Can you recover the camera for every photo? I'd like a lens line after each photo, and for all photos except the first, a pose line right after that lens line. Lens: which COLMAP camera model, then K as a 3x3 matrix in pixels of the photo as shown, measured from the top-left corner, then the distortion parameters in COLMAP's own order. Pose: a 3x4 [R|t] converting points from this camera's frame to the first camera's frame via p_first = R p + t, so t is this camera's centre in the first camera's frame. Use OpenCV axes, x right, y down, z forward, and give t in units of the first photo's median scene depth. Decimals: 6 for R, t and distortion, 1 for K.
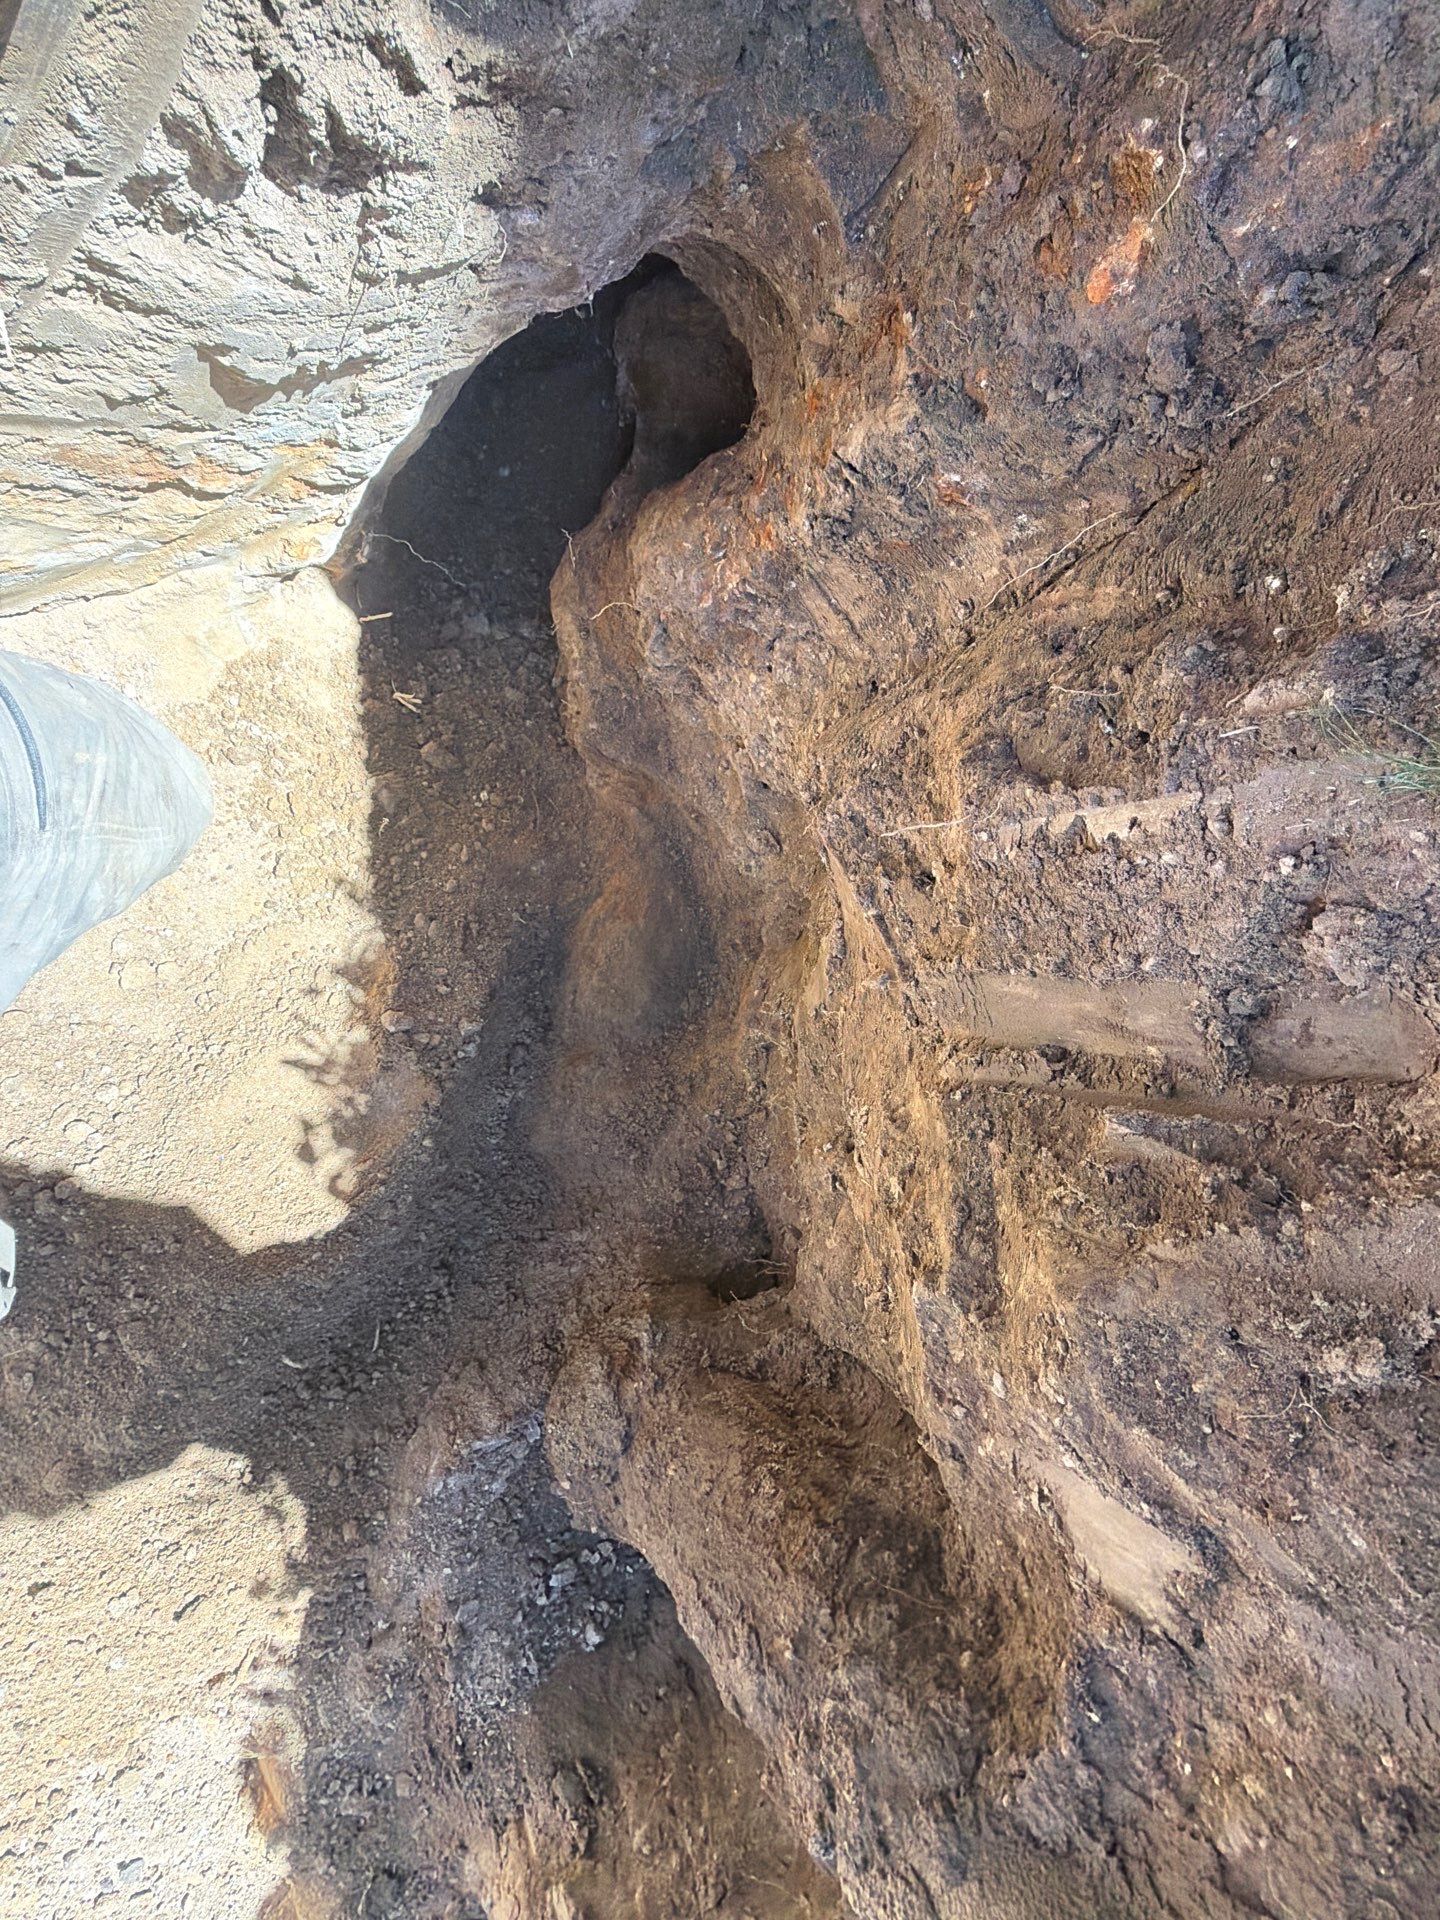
lens RADIAL K [[943.0, 0, 720.0], [0, 943.0, 960.0], [0, 0, 1]] dist [0.001497, 0.000156]
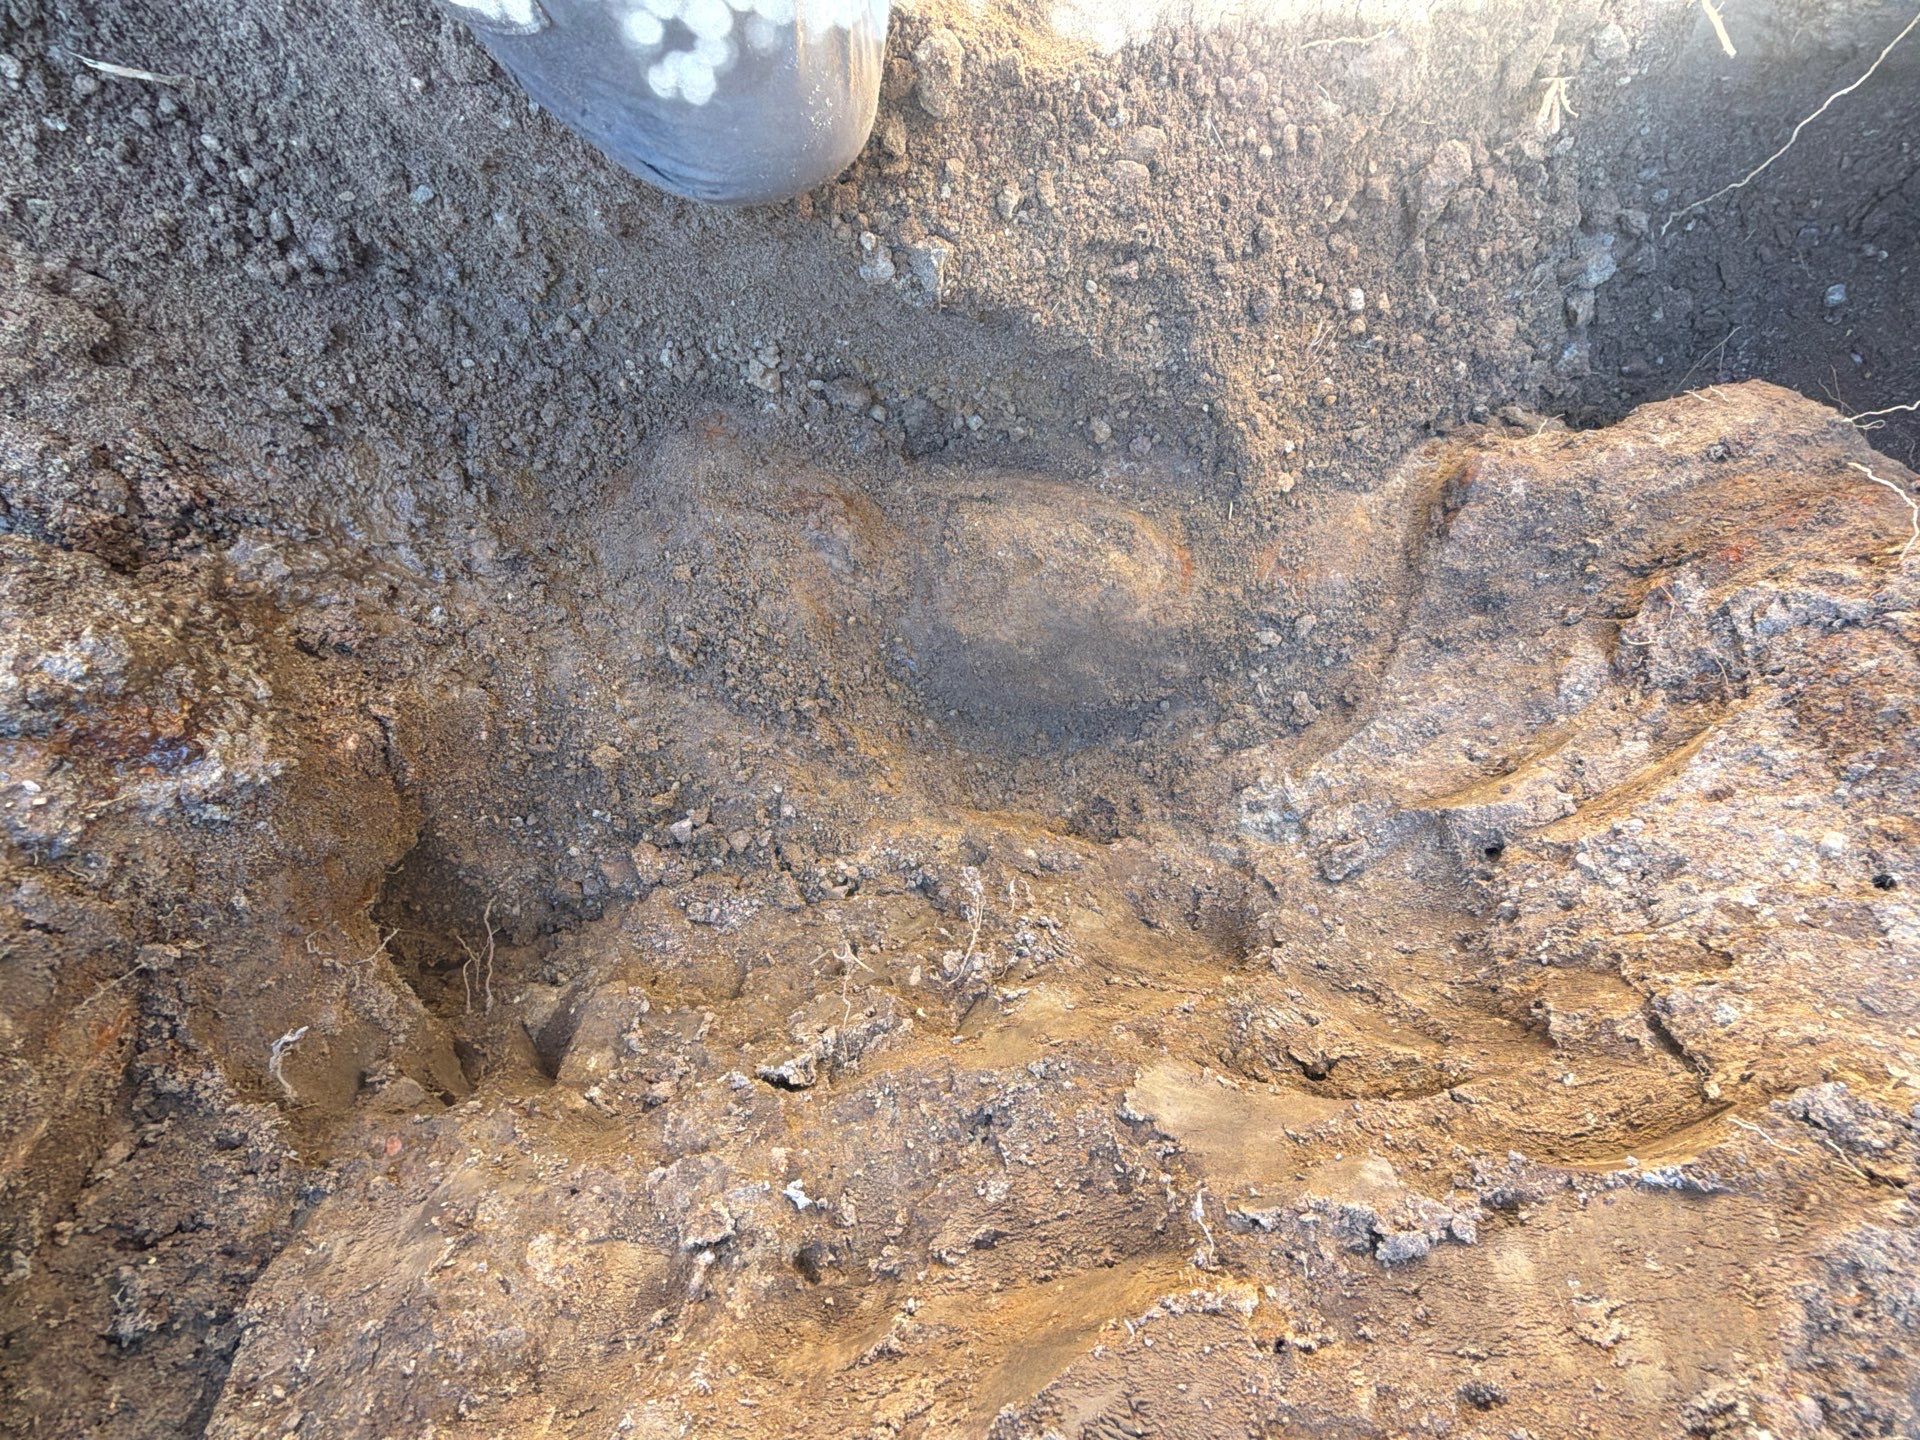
lens RADIAL K [[943.0, 0, 960.0], [0, 943.0, 720.0], [0, 0, 1]] dist [0.001497, 0.000156]
pose [[0.109528, 0.989582, 0.093435, -0.092676], [-0.986127, 0.119977, -0.114711, 0.131290], [-0.124726, -0.079575, 0.988995, 0.531055]]
